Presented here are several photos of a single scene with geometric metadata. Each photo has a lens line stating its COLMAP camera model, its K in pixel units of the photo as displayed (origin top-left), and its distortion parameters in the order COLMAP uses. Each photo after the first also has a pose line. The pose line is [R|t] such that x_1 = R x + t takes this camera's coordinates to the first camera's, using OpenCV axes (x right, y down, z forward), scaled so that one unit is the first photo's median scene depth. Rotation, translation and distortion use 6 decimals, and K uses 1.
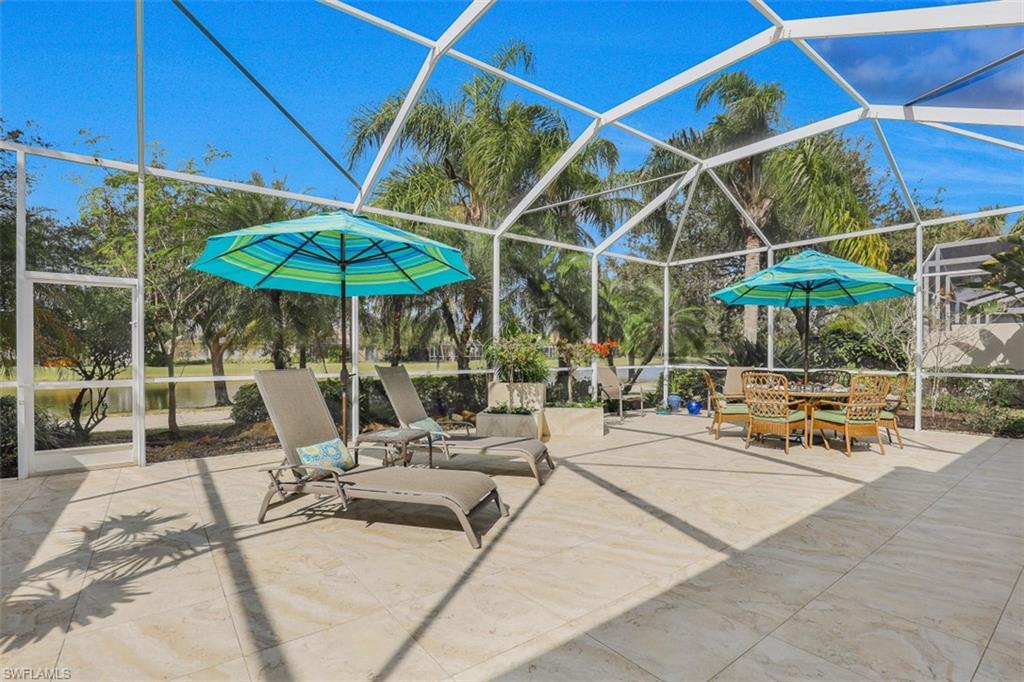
lens RADIAL K [[477.1, 0, 511.4], [0, 477.1, 348.0], [0, 0, 1]] dist [-0.030855, 0.001338]
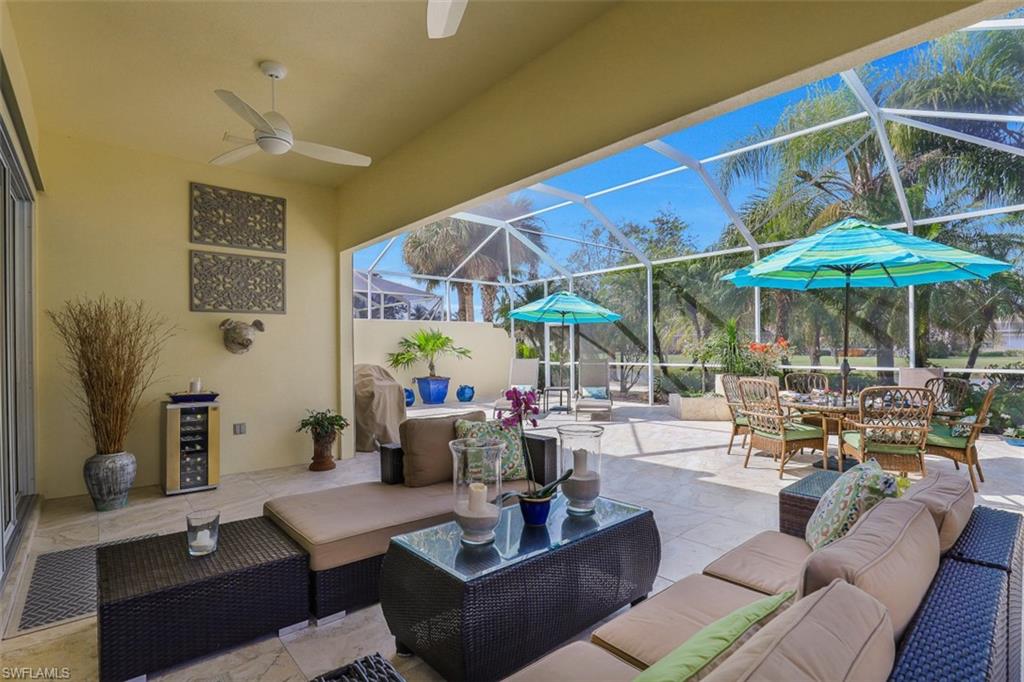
lens RADIAL K [[477.1, 0, 511.4], [0, 477.1, 348.0], [0, 0, 1]] dist [-0.030855, 0.001338]
pose [[0.078444, -0.005946, -0.996901, 1.903664], [0.008994, 0.999946, -0.005257, -0.004675], [0.996878, -0.008554, 0.078493, 0.545620]]
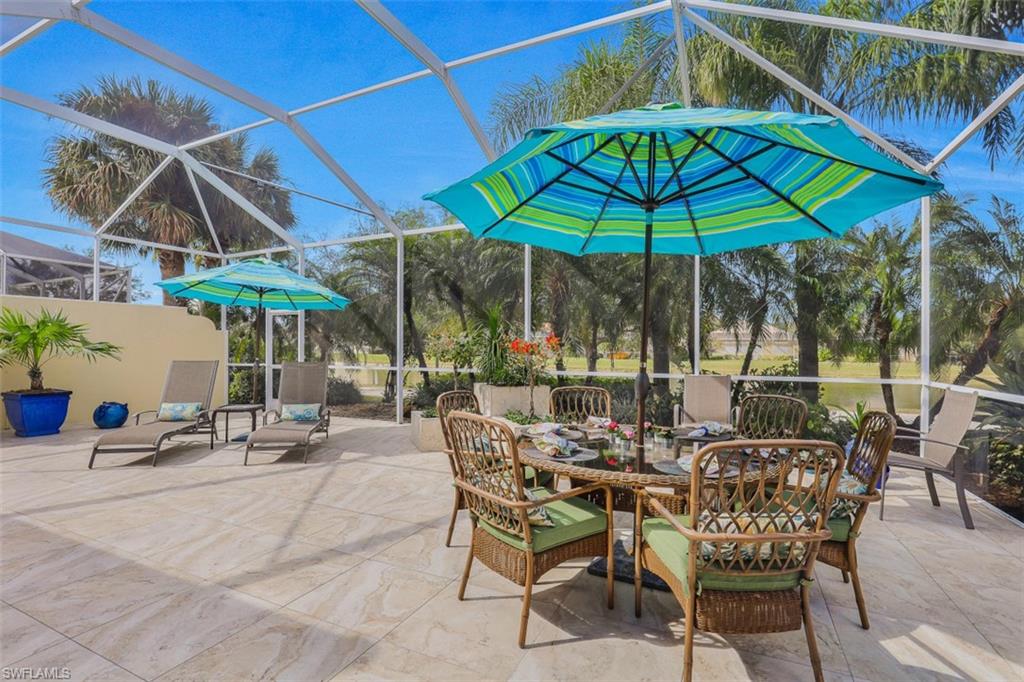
lens RADIAL K [[477.1, 0, 511.4], [0, 477.1, 348.0], [0, 0, 1]] dist [-0.030855, 0.001338]
pose [[0.468061, -0.003868, -0.883688, 1.323247], [-0.003344, 0.999976, -0.006148, 0.002904], [0.883690, 0.005832, 0.468036, 0.982439]]
